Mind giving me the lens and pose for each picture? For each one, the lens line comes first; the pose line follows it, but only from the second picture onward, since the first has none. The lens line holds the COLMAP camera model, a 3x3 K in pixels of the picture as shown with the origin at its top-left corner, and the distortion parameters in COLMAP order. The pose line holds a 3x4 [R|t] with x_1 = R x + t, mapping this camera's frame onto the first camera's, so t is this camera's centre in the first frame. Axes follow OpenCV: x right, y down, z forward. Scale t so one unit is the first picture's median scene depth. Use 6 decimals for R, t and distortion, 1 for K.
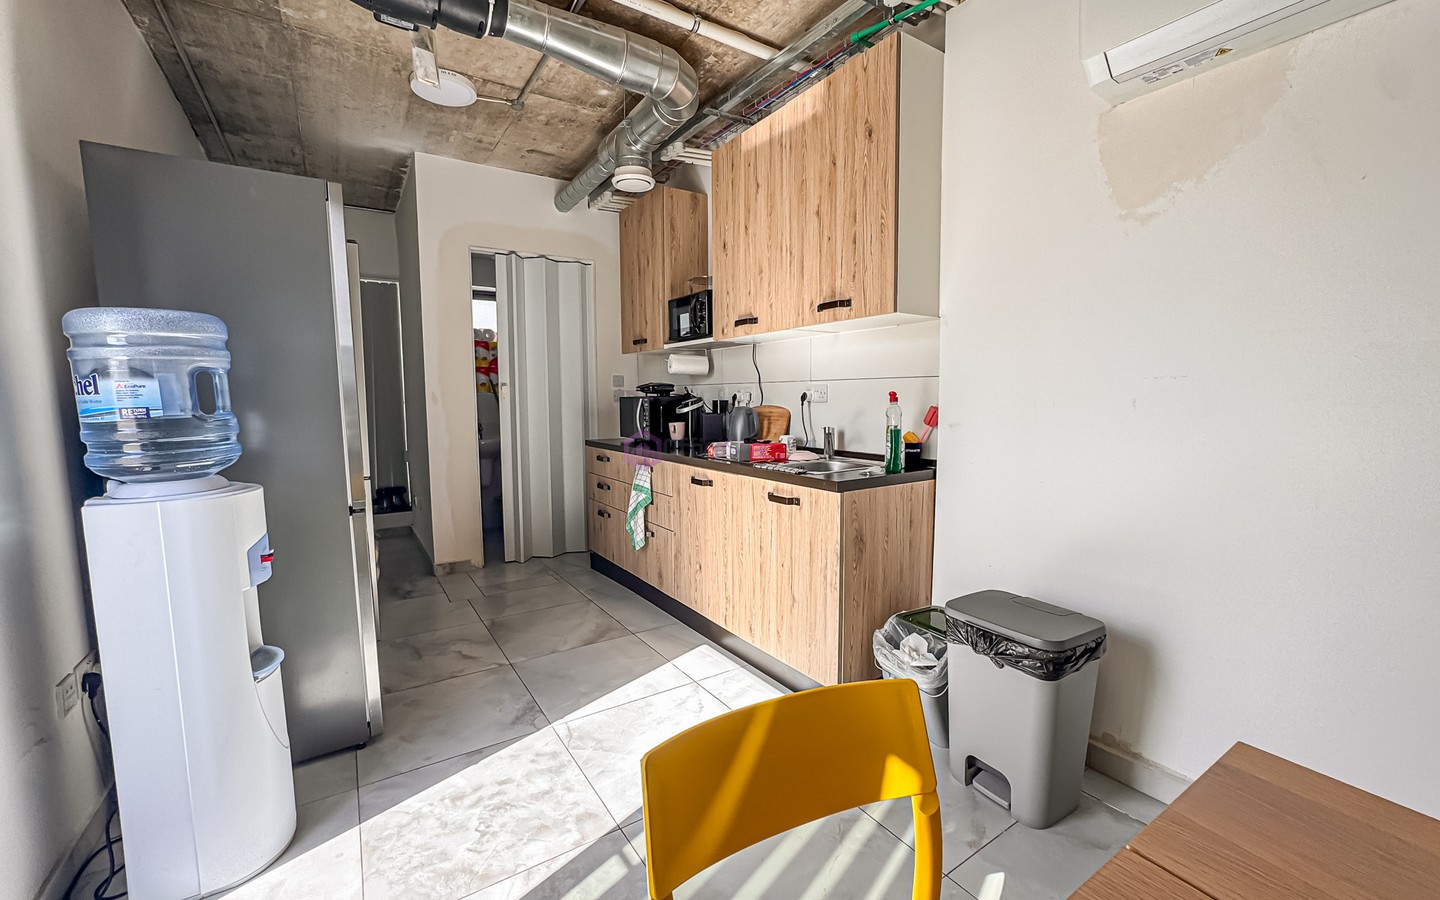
lens RADIAL K [[584.6, 0, 714.9], [0, 584.6, 452.4], [0, 0, 1]] dist [-0.043376, 0.022021]
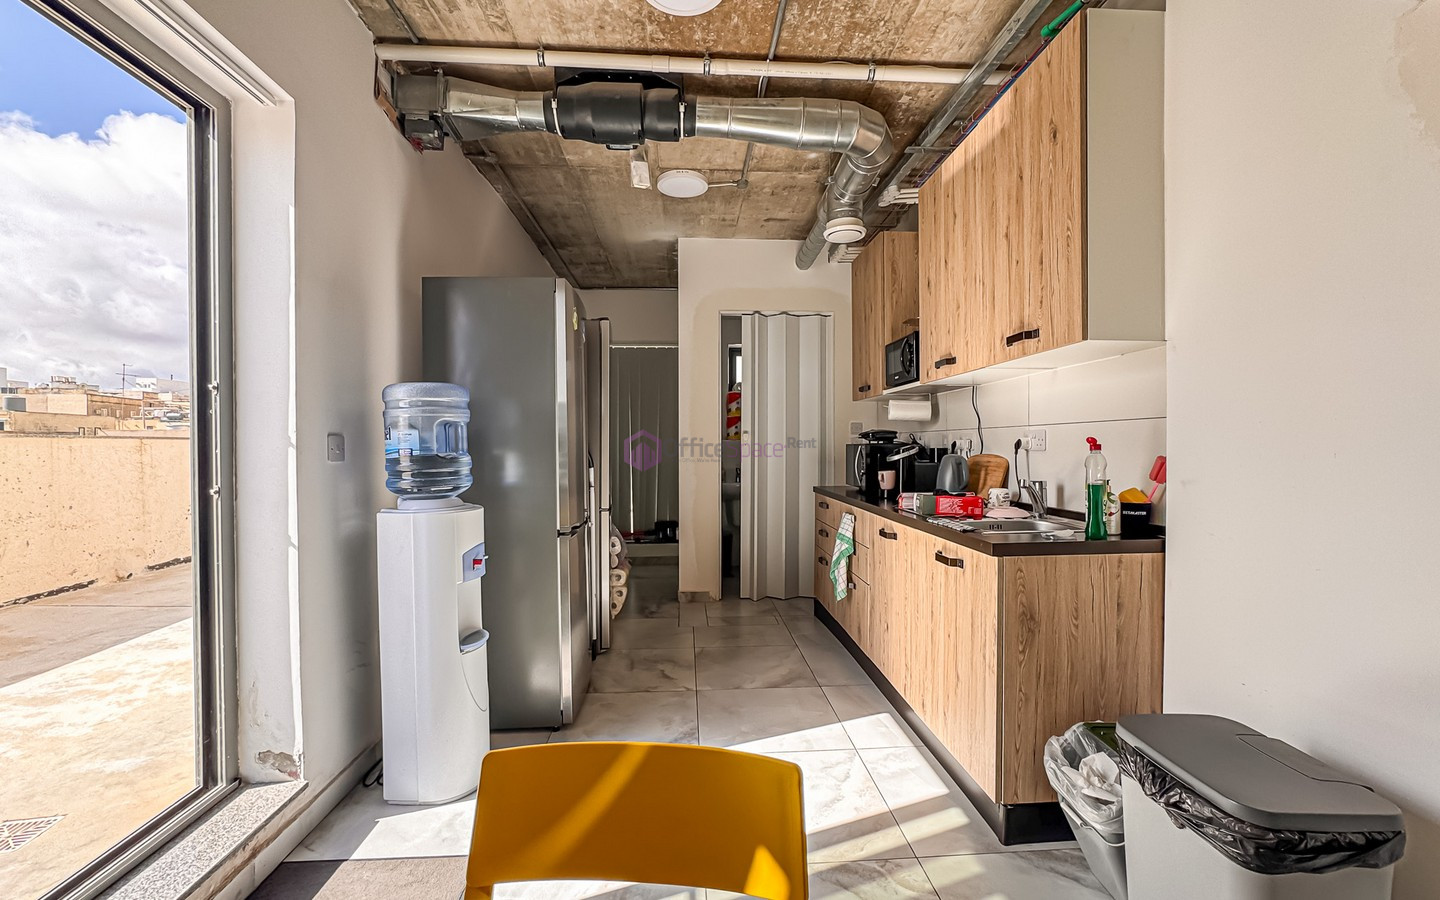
lens RADIAL K [[584.6, 0, 714.9], [0, 584.6, 452.4], [0, 0, 1]] dist [-0.043376, 0.022021]
pose [[0.866499, 0.009443, -0.499089, 0.213337], [-0.050306, 0.996383, -0.068487, -0.002773], [0.496637, 0.084451, 0.863840, 0.049235]]
